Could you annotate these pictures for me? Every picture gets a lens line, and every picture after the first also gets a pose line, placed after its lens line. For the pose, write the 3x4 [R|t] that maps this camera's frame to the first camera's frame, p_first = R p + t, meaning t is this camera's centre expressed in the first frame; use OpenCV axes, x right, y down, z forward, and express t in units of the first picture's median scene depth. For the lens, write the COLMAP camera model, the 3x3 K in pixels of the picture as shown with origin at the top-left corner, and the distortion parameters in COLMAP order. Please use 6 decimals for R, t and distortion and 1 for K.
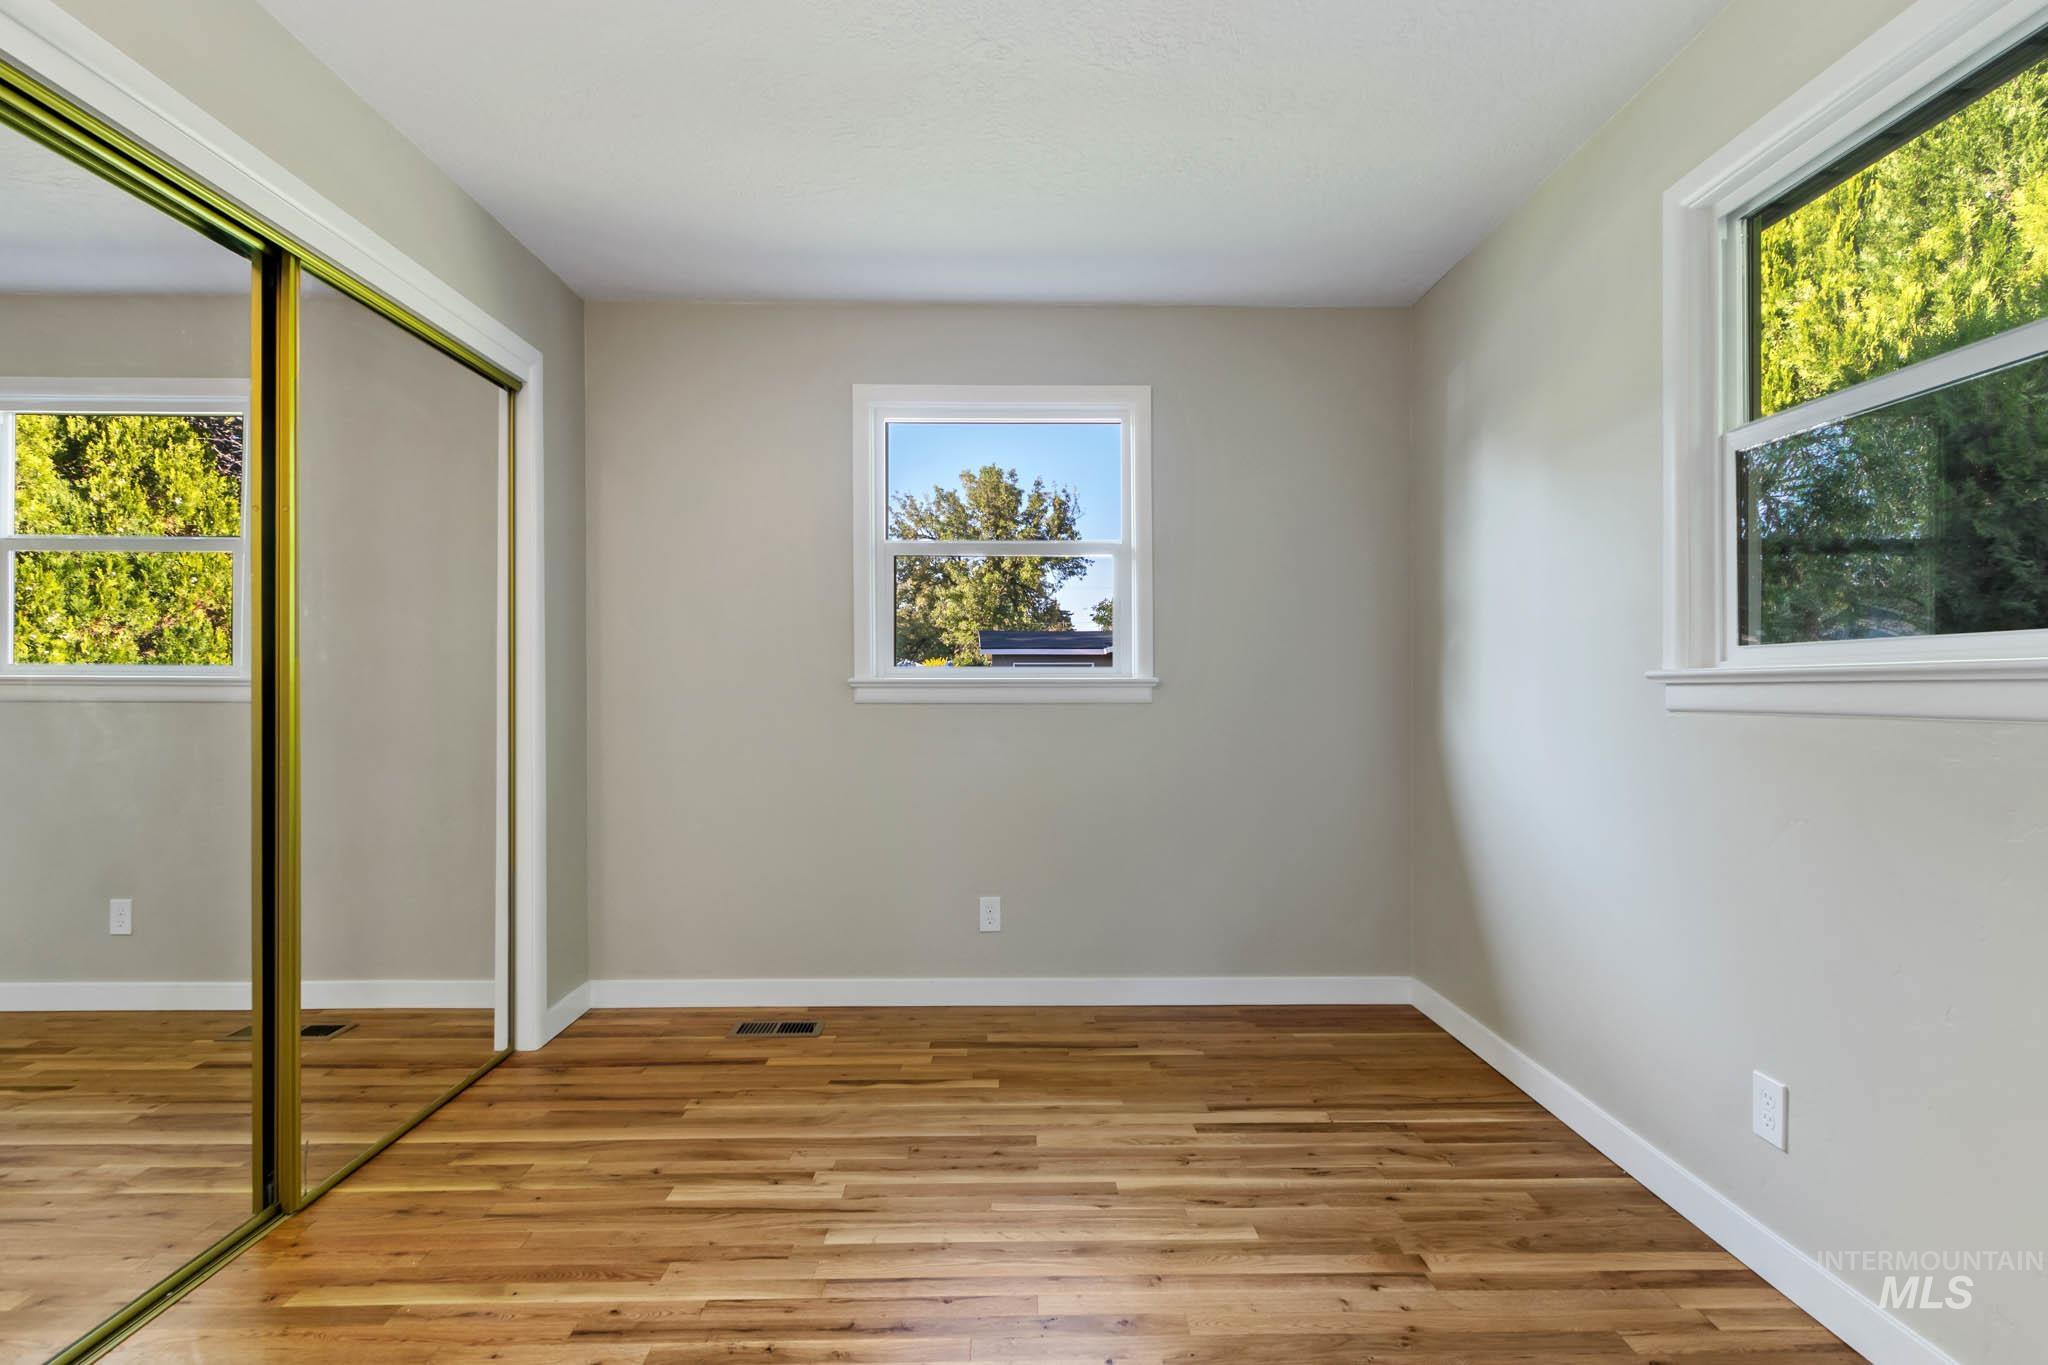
lens RADIAL K [[973.5, 0, 1023.2], [0, 973.5, 696.2], [0, 0, 1]] dist [0.007174, 0.000740]
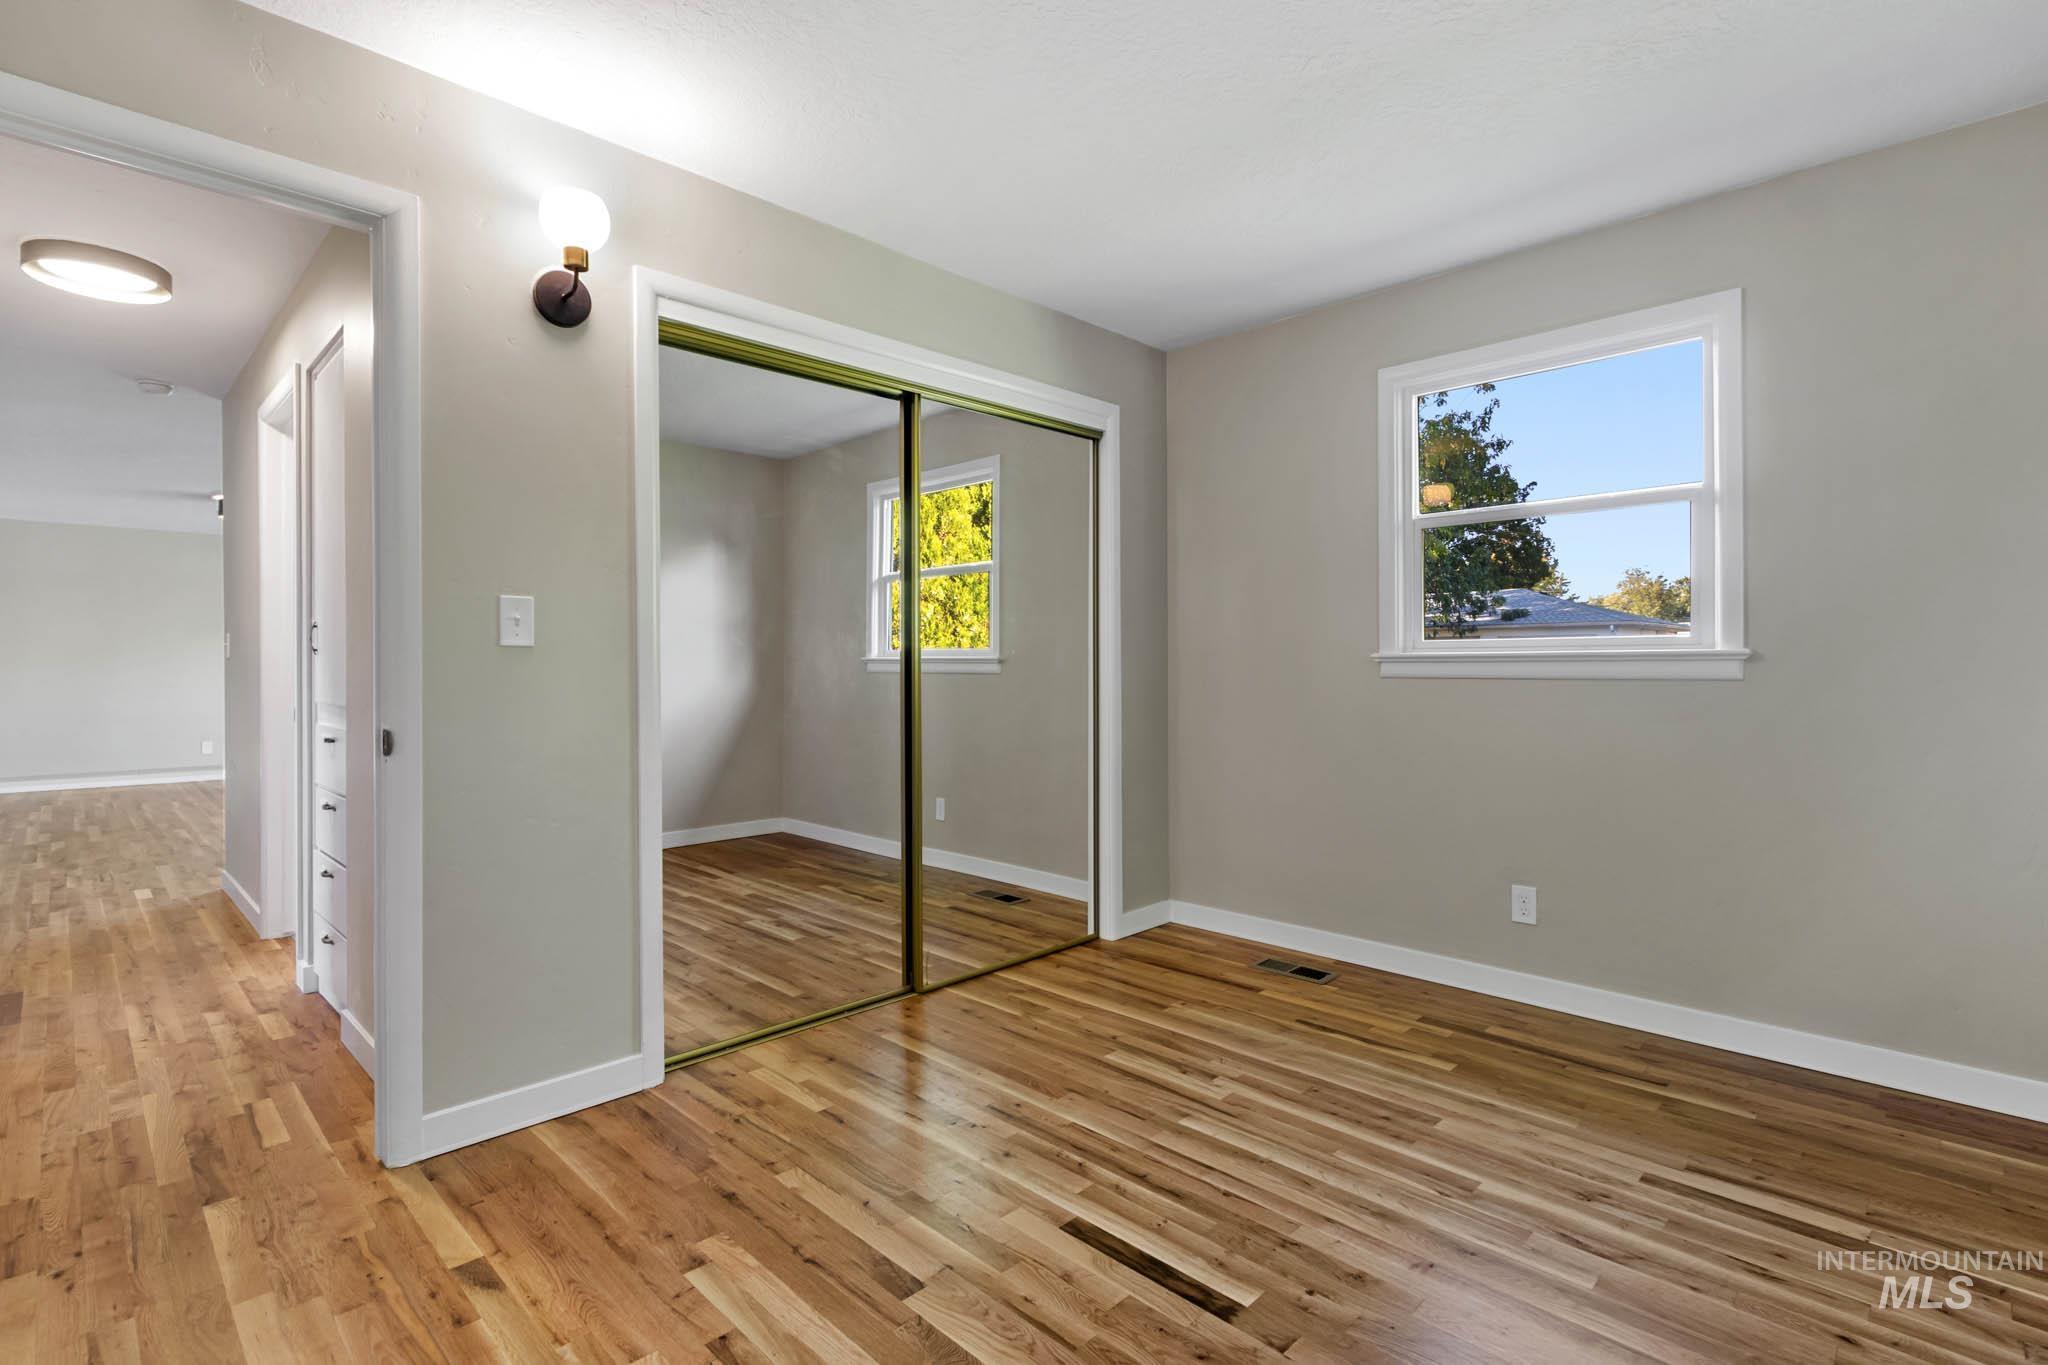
lens RADIAL K [[973.5, 0, 1049.5], [0, 973.5, 659.9], [0, 0, 1]] dist [0.007174, 0.000740]
pose [[0.705971, -0.002983, -0.708234, 0.416657], [-0.004639, 0.999950, -0.008835, 0.000327], [0.708225, 0.009522, 0.705922, 0.023657]]
